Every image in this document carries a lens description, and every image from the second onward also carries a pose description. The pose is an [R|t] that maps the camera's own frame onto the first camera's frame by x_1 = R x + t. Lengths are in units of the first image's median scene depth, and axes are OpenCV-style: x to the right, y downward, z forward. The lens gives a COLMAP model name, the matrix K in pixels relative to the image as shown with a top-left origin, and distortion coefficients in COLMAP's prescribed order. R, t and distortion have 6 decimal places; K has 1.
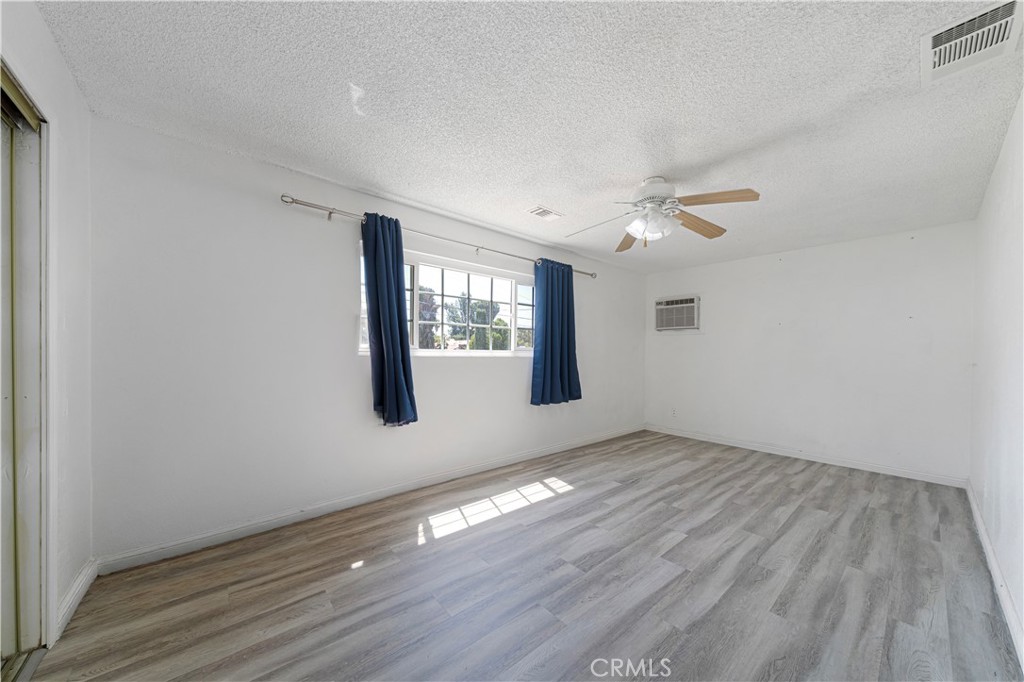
lens RADIAL K [[354.0, 0, 512.9], [0, 354.0, 352.5], [0, 0, 1]] dist [0.000470, -0.000016]
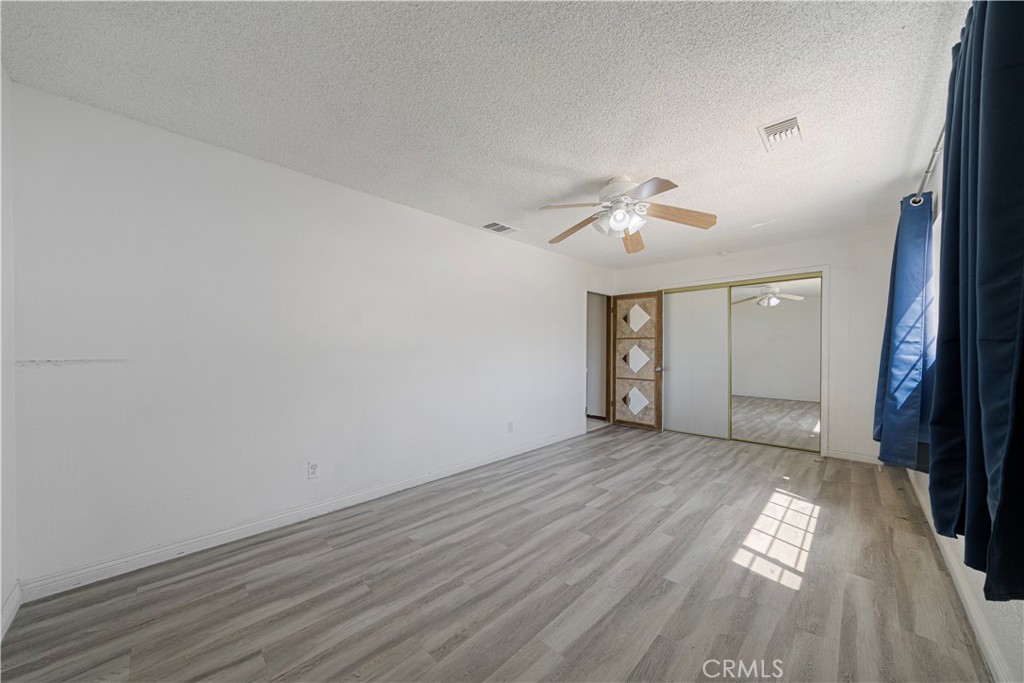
lens RADIAL K [[354.0, 0, 512.9], [0, 354.0, 353.0], [0, 0, 1]] dist [0.000470, -0.000016]
pose [[-0.995915, -0.012184, -0.089467, 0.777339], [-0.013132, 0.999864, 0.010016, 0.008186], [0.089333, 0.011150, -0.995939, 1.975216]]
